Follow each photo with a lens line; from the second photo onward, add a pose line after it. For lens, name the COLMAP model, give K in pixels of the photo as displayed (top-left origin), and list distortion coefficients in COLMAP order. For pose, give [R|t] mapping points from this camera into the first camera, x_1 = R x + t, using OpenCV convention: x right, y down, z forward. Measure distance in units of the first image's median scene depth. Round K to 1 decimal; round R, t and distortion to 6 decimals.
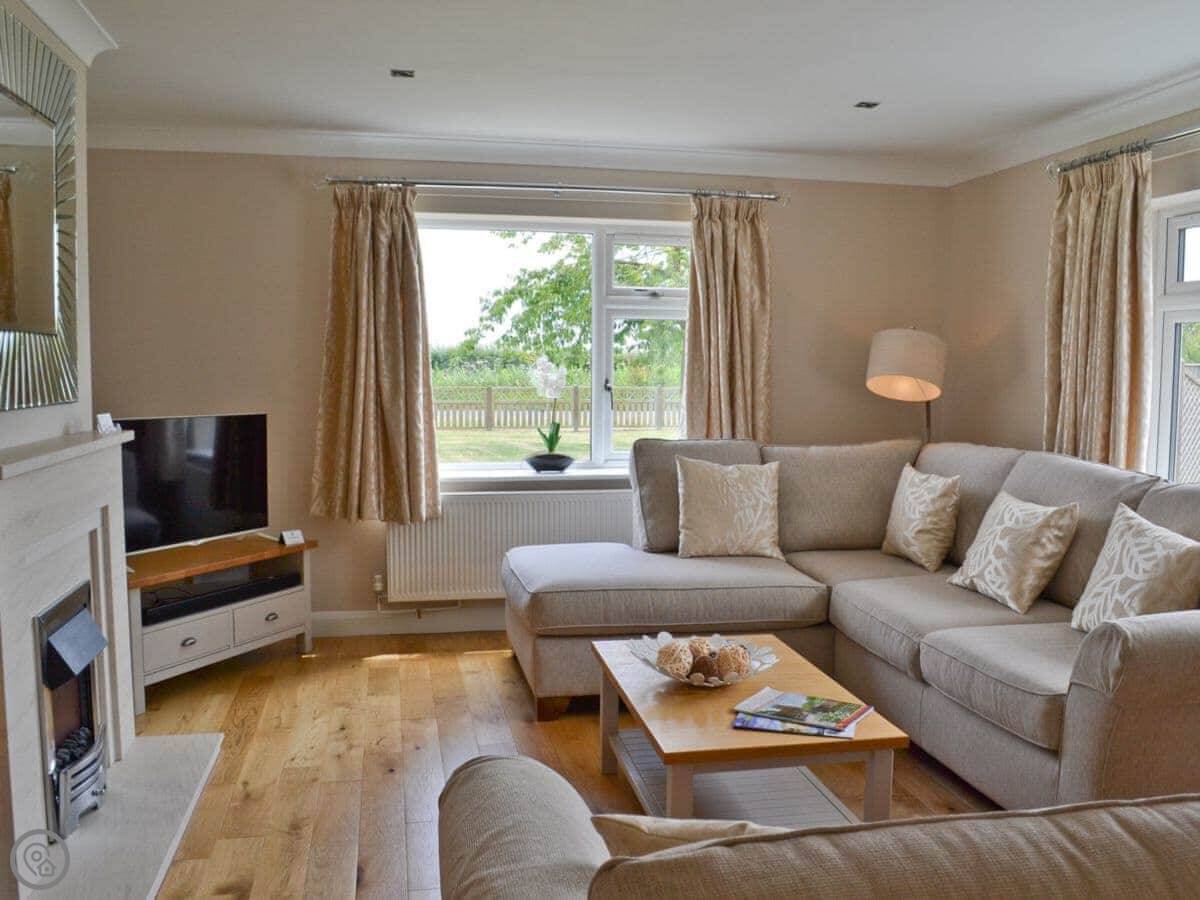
lens RADIAL K [[1078.0, 0, 600.0], [0, 1078.0, 450.0], [0, 0, 1]] dist [-0.057181, -0.002636]
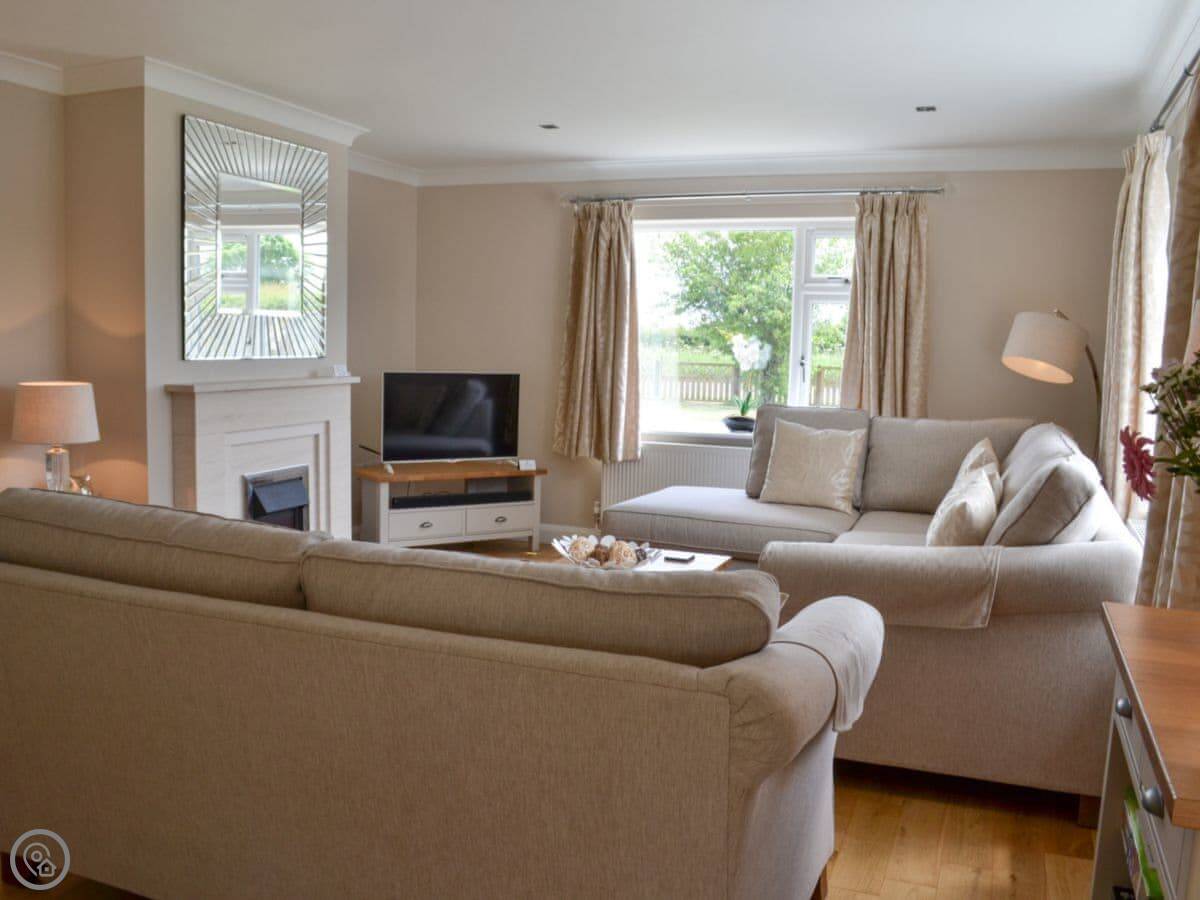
lens RADIAL K [[1078.0, 0, 600.0], [0, 1078.0, 450.0], [0, 0, 1]] dist [-0.057181, -0.002636]
pose [[0.836490, 0.068057, -0.543739, 0.518924], [-0.060147, 0.997665, 0.032342, 0.012251], [0.544671, 0.005650, 0.838631, -0.095605]]
